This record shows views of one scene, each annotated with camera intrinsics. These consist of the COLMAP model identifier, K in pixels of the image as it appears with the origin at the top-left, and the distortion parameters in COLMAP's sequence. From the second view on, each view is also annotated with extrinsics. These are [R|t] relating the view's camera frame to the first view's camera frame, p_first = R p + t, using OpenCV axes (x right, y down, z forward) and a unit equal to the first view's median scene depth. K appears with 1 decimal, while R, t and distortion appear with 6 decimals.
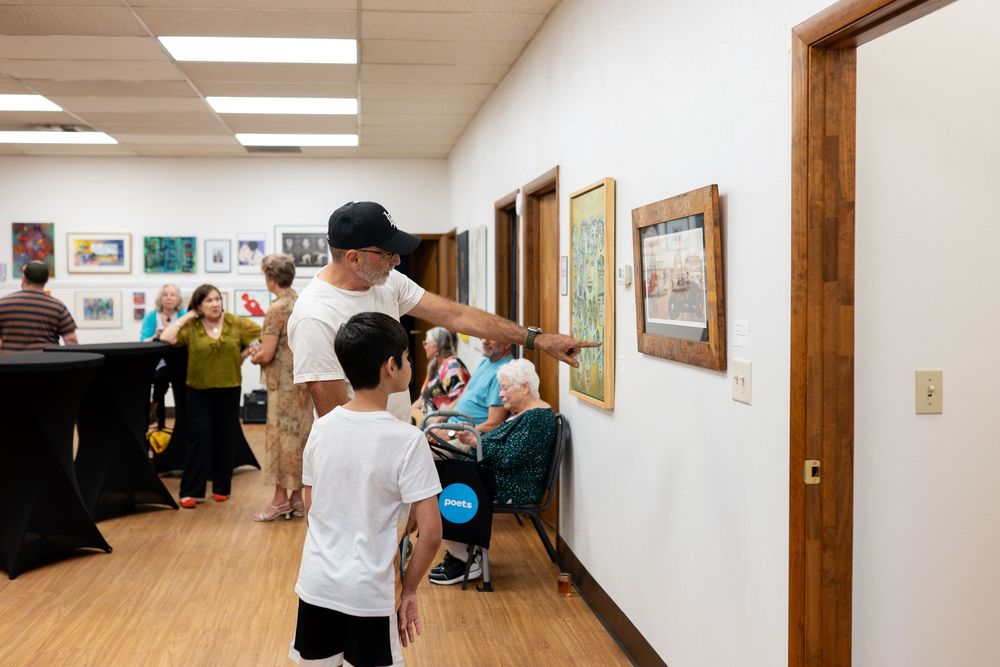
lens RADIAL K [[946.8, 0, 488.9], [0, 946.8, 314.0], [0, 0, 1]] dist [-0.016486, -0.017191]
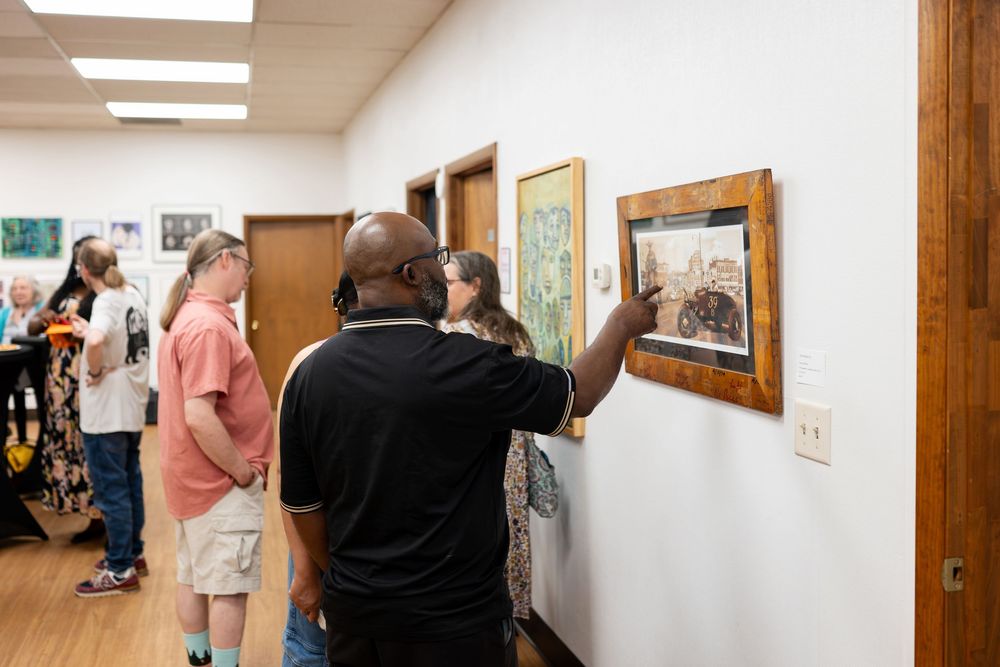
lens RADIAL K [[940.2, 0, 469.1], [0, 940.2, 298.9], [0, 0, 1]] dist [-0.011837, 0.004283]
pose [[0.994316, -0.007512, 0.106201, -0.052216], [0.006471, 0.999928, 0.010145, -0.027564], [-0.106269, -0.009401, 0.994293, 0.181791]]
